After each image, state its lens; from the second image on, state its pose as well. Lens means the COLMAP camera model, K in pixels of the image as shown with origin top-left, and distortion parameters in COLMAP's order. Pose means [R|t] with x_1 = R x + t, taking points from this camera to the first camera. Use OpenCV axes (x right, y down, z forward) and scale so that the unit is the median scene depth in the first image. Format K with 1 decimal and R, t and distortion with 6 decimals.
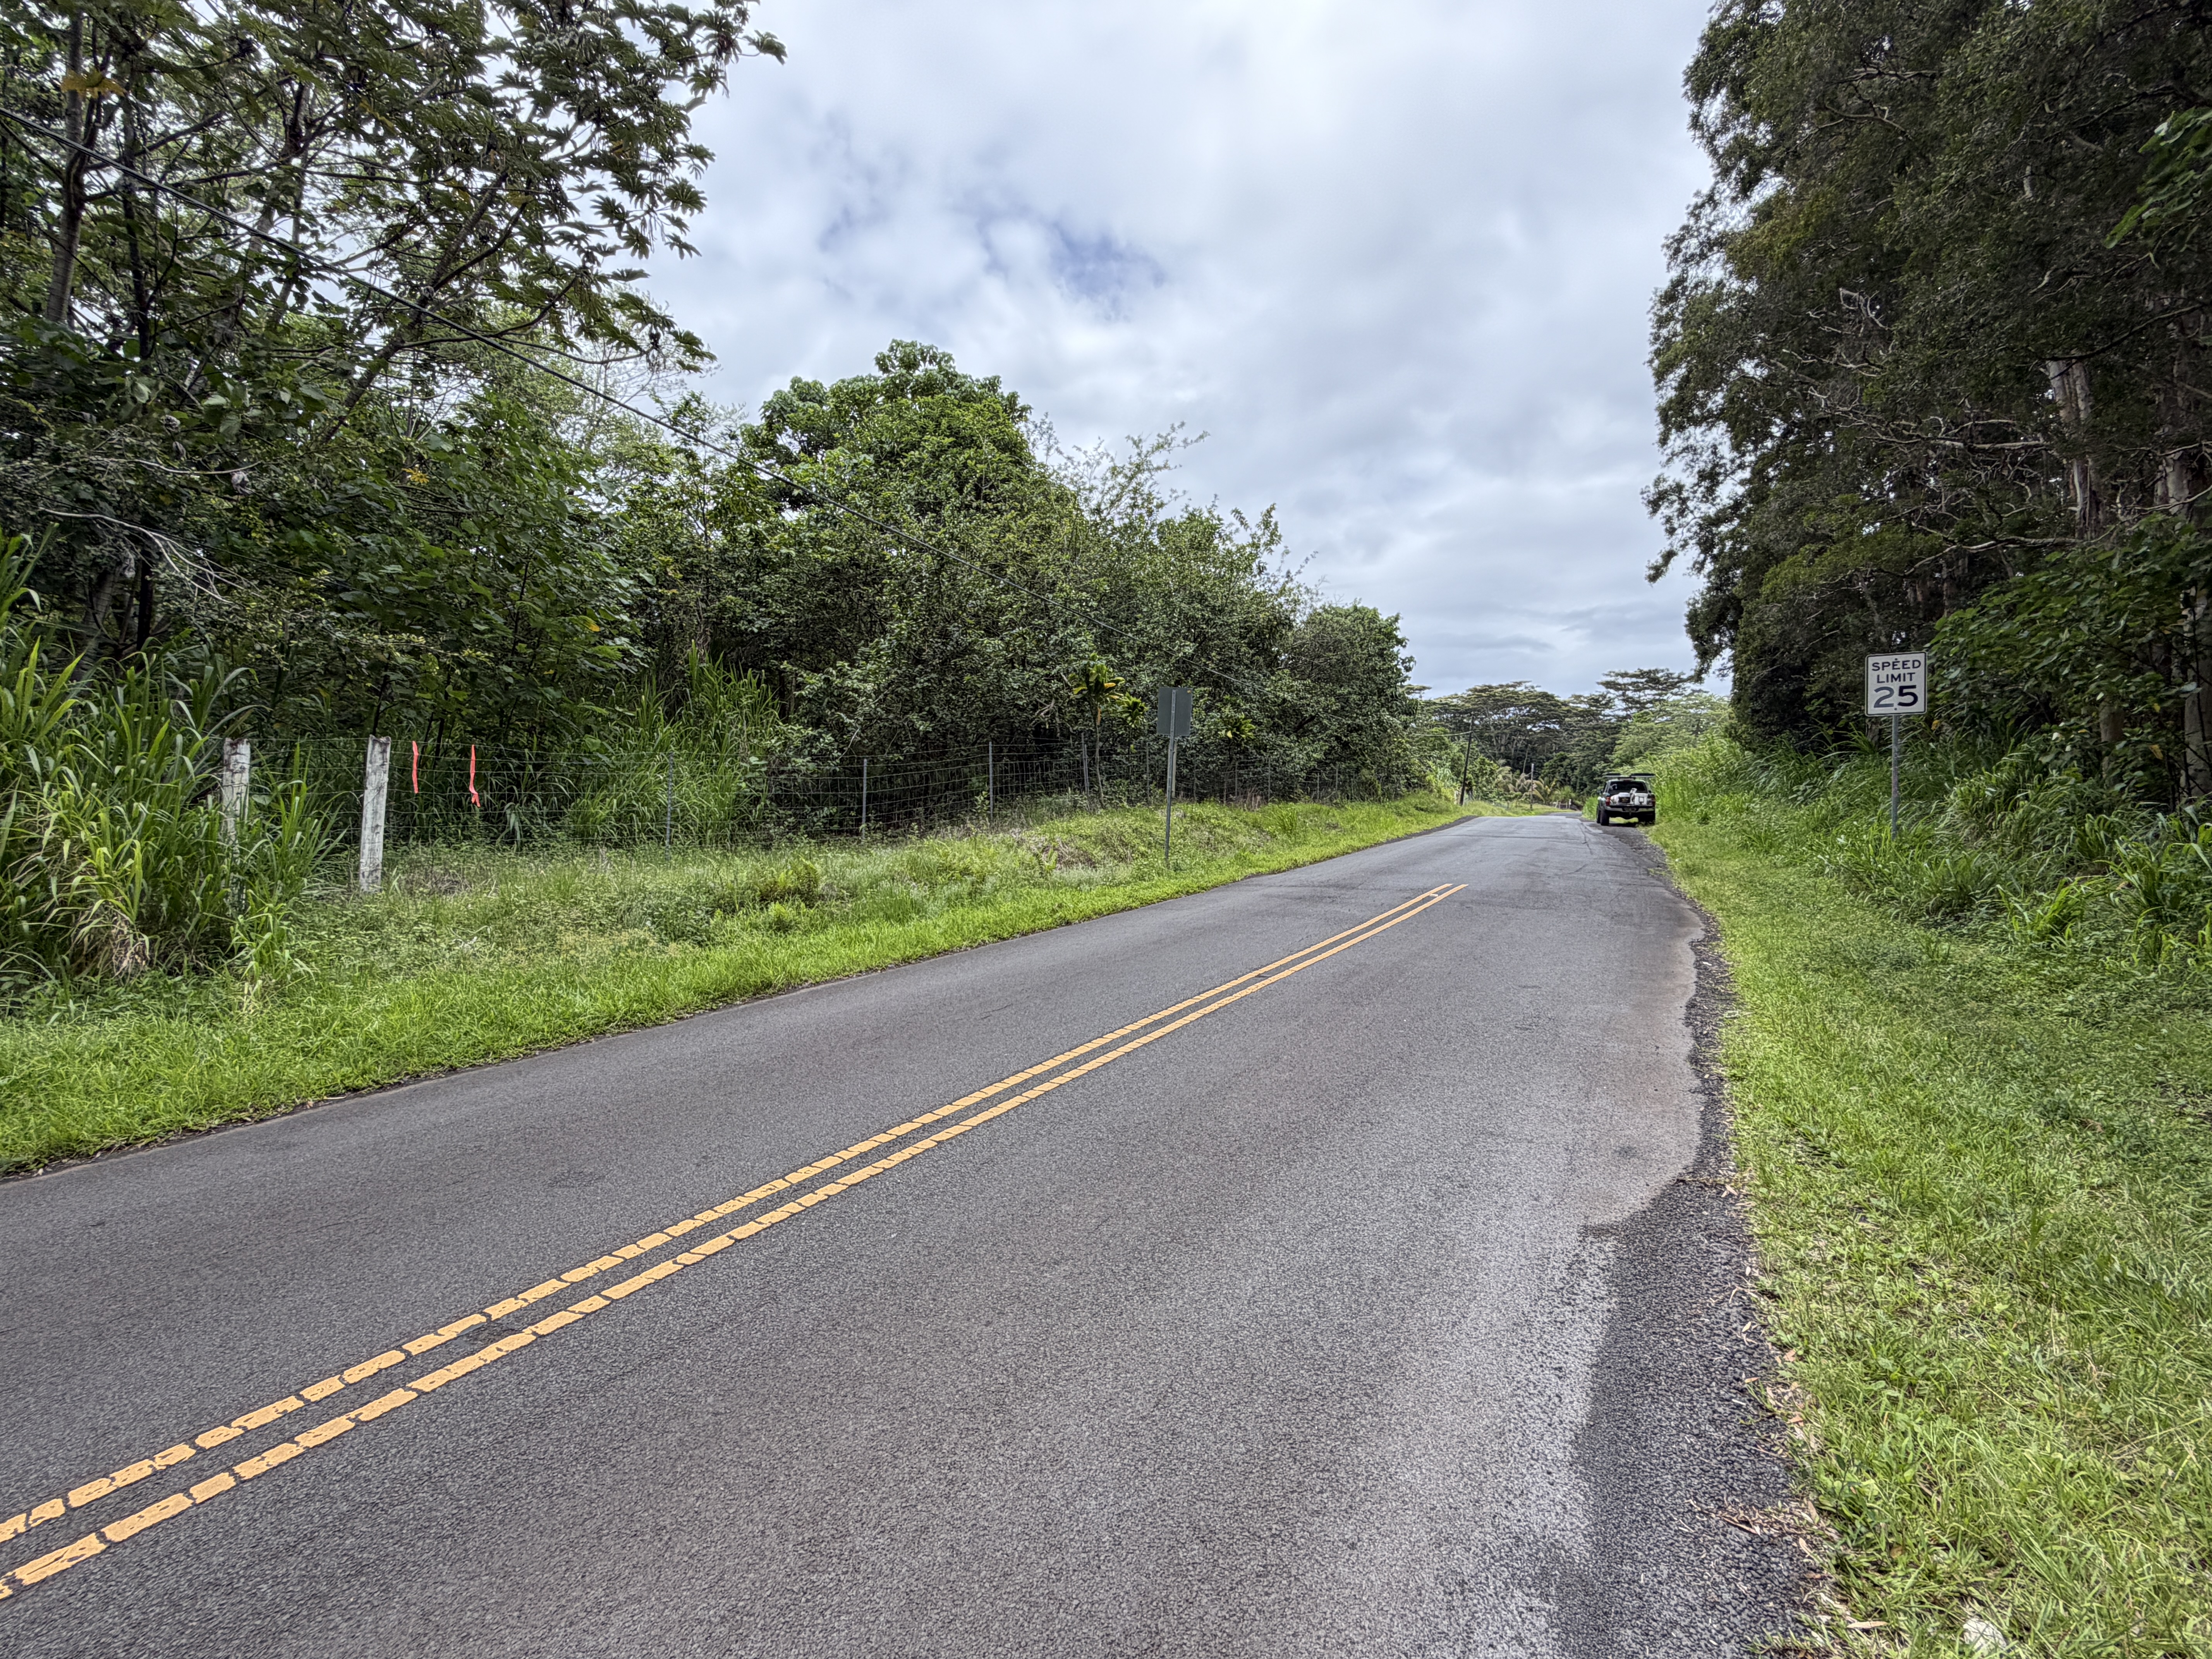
lens RADIAL K [[1015.5, 0, 1106.0], [0, 1015.5, 829.5], [0, 0, 1]] dist [0.000229, -0.000004]
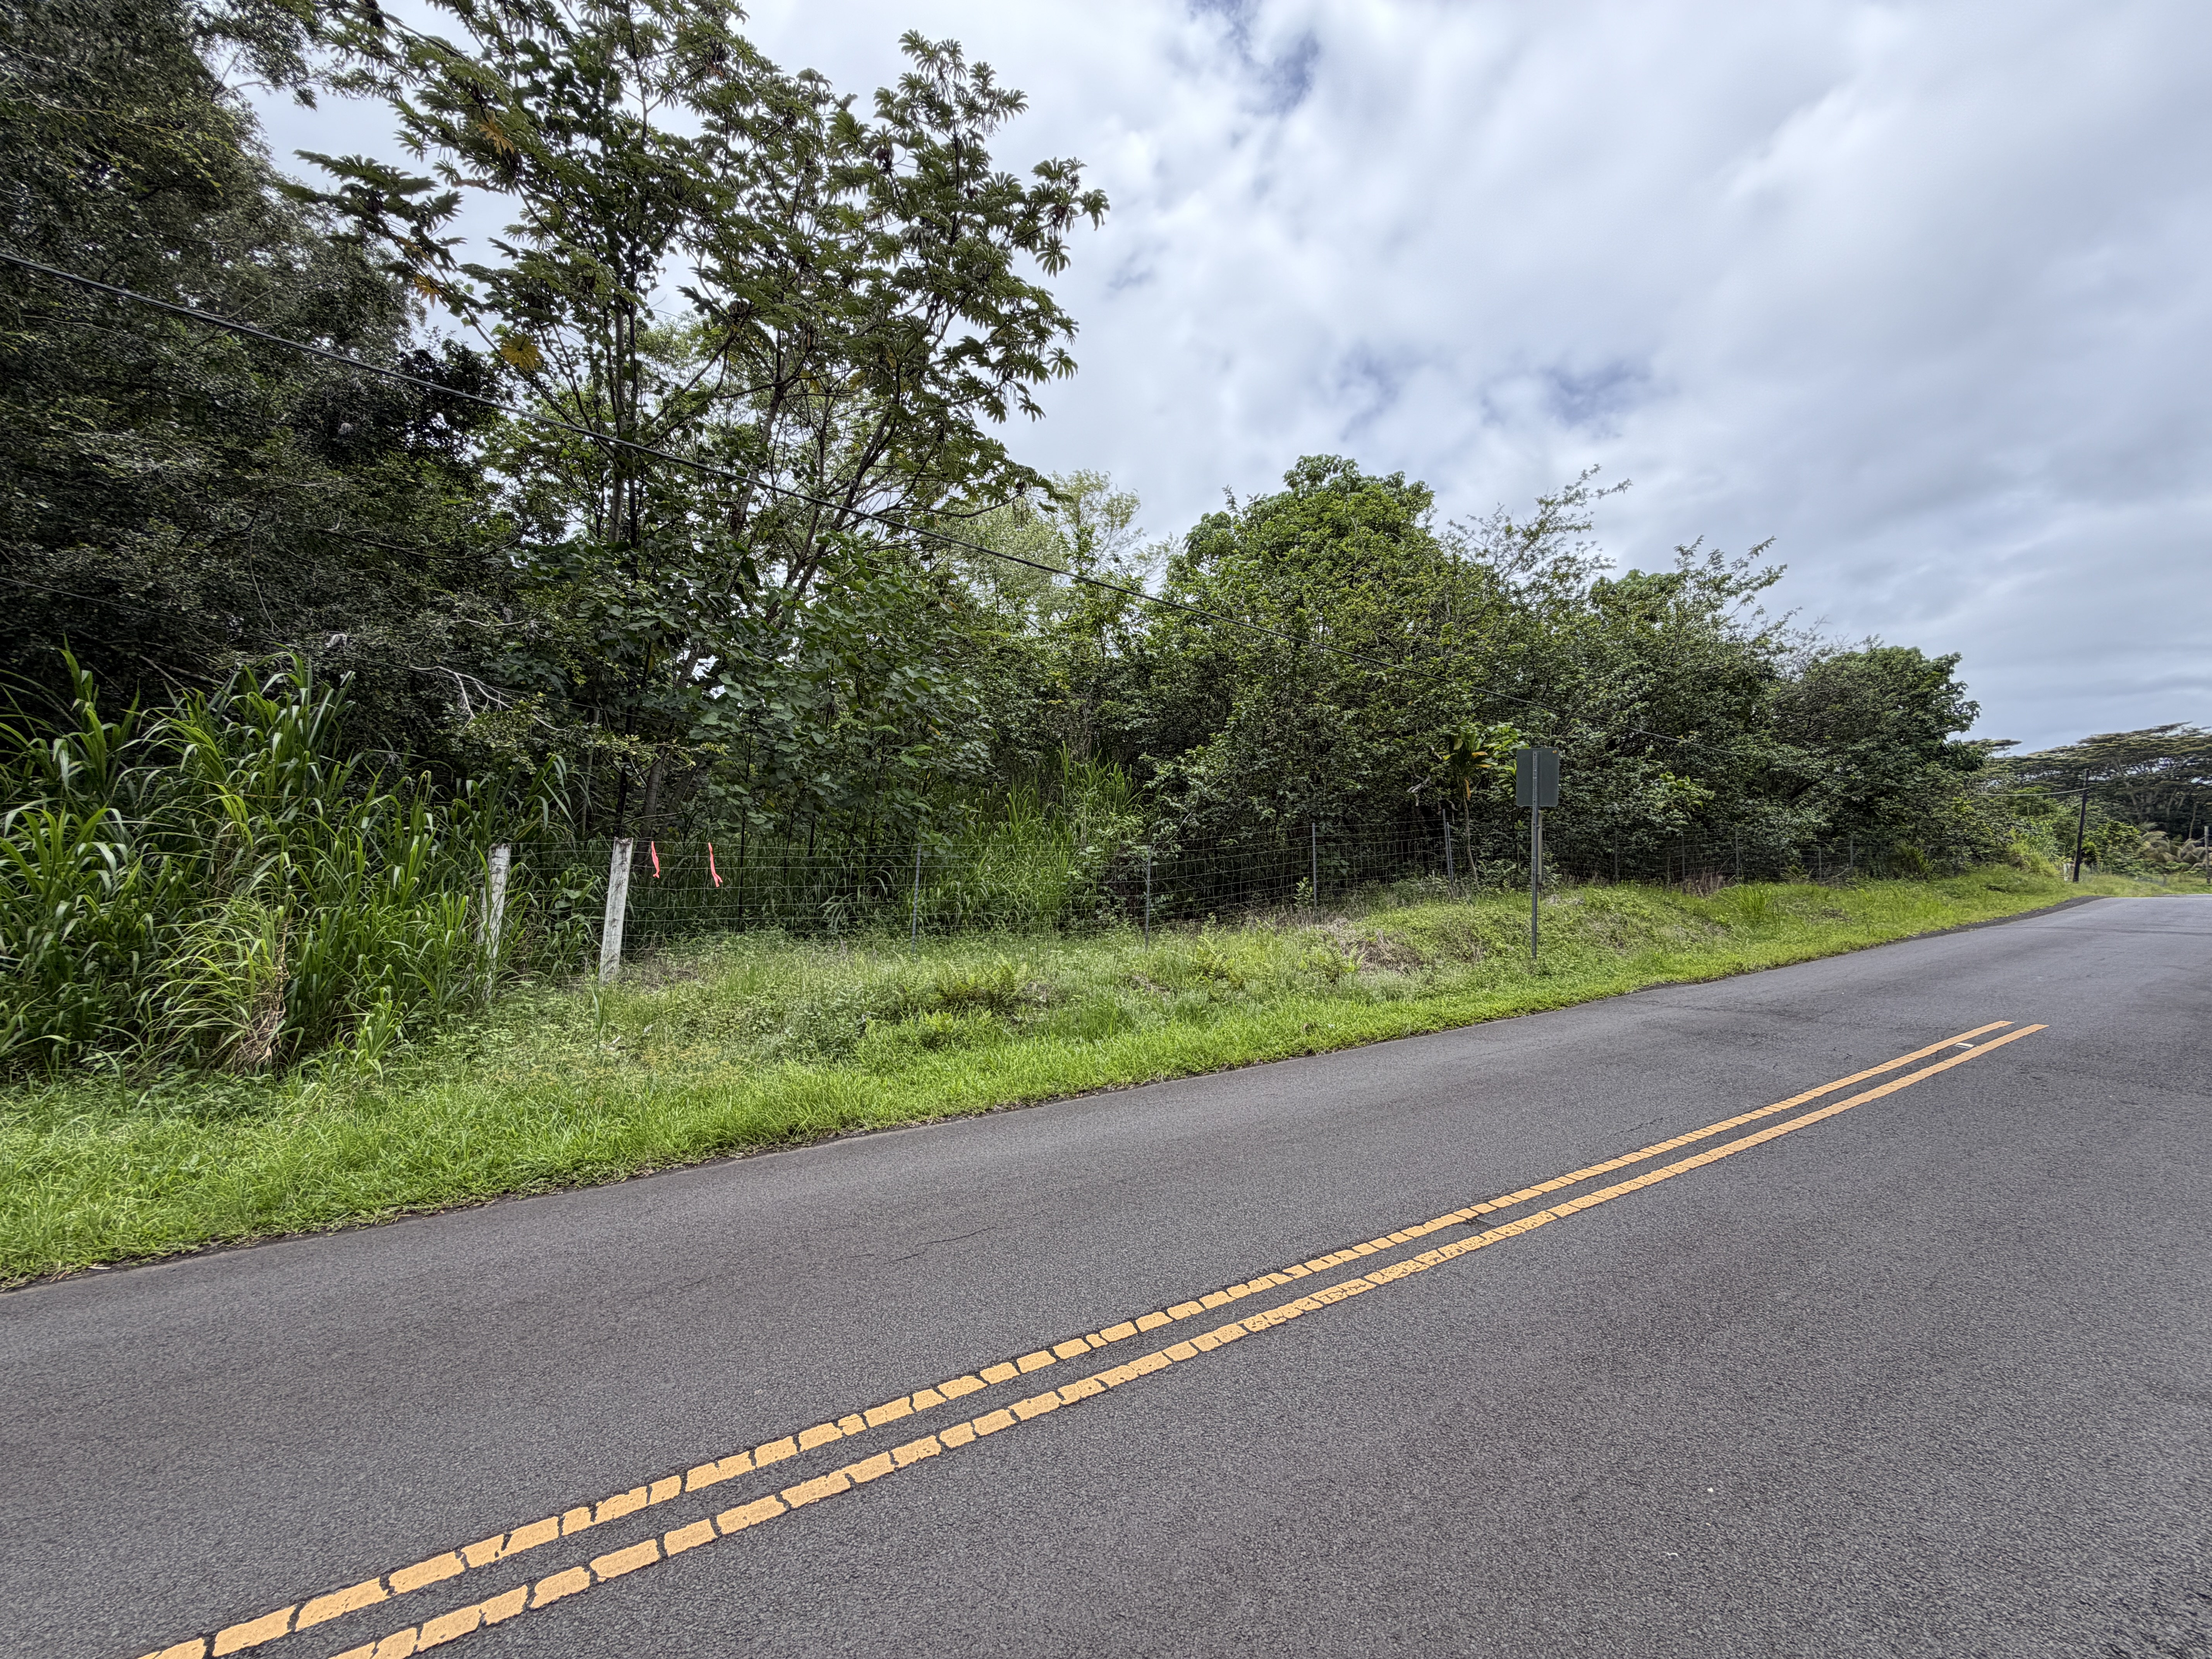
lens RADIAL K [[878.6, 0, 1103.1], [0, 878.6, 834.8], [0, 0, 1]] dist [-0.001356, 0.000370]
pose [[0.876257, -0.031721, -0.480798, 0.074909], [-0.006647, 0.996940, -0.077888, -0.009475], [0.481798, 0.071446, 0.873365, 0.167110]]
